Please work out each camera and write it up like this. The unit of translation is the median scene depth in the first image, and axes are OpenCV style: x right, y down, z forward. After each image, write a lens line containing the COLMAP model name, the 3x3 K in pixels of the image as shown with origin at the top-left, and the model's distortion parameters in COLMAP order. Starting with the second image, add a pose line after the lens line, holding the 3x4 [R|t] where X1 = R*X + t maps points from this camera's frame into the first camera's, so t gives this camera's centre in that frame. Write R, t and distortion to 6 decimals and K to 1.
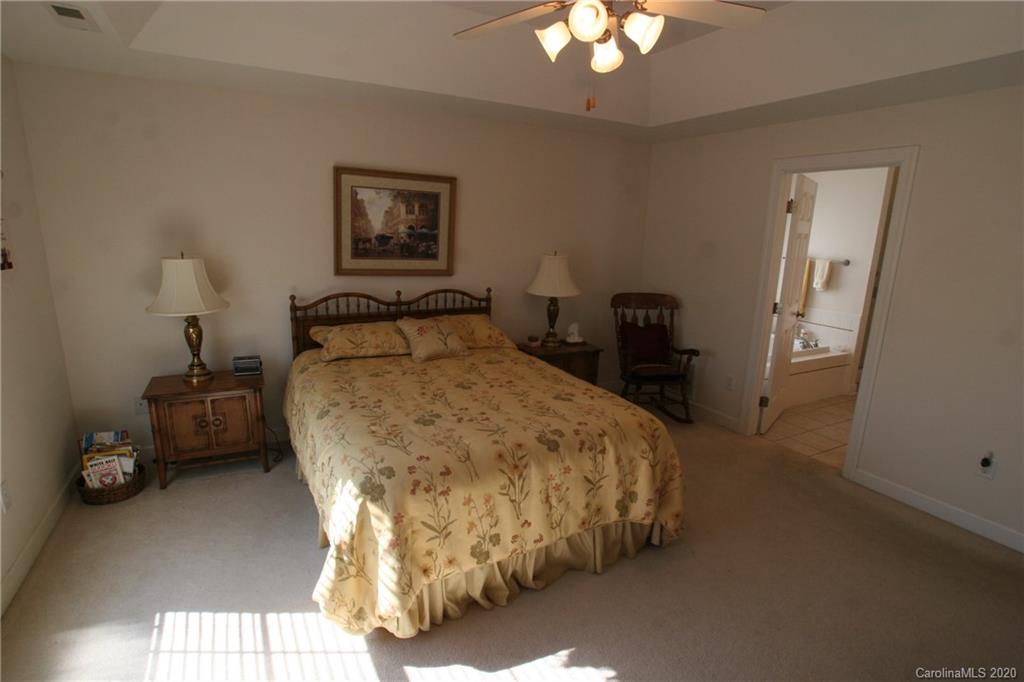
lens RADIAL K [[517.0, 0, 512.2], [0, 517.0, 342.6], [0, 0, 1]] dist [-0.056462, 0.017076]
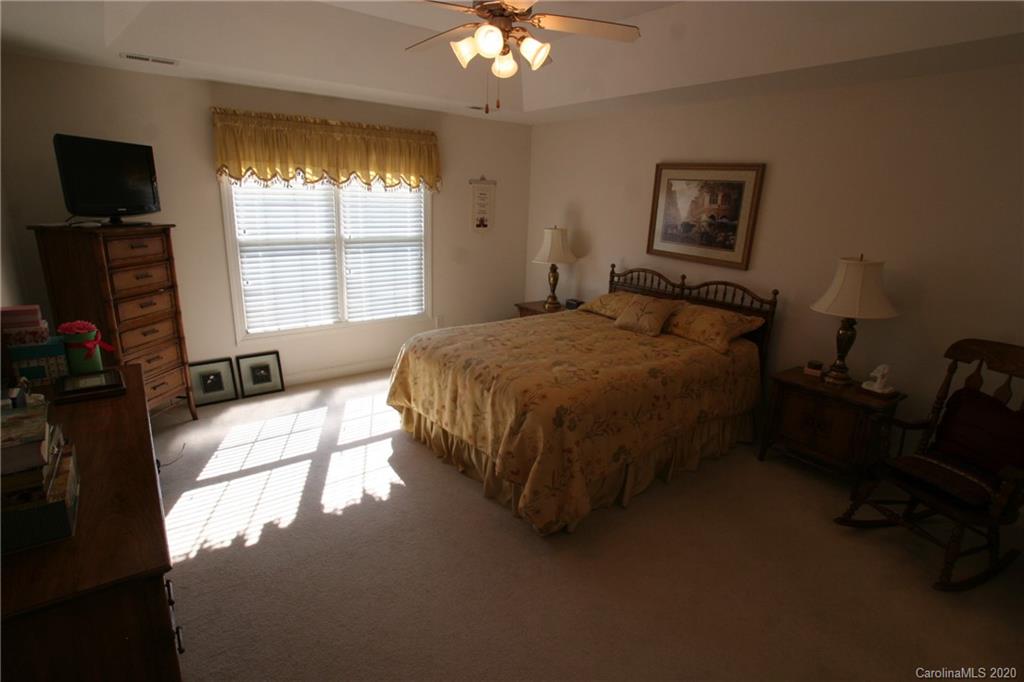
lens RADIAL K [[517.0, 0, 512.5], [0, 517.0, 343.7], [0, 0, 1]] dist [-0.056462, 0.017076]
pose [[0.184731, 0.240867, -0.952816, 0.768739], [-0.251382, 0.948831, 0.191122, -0.079607], [0.950096, 0.204214, 0.235827, 0.438576]]
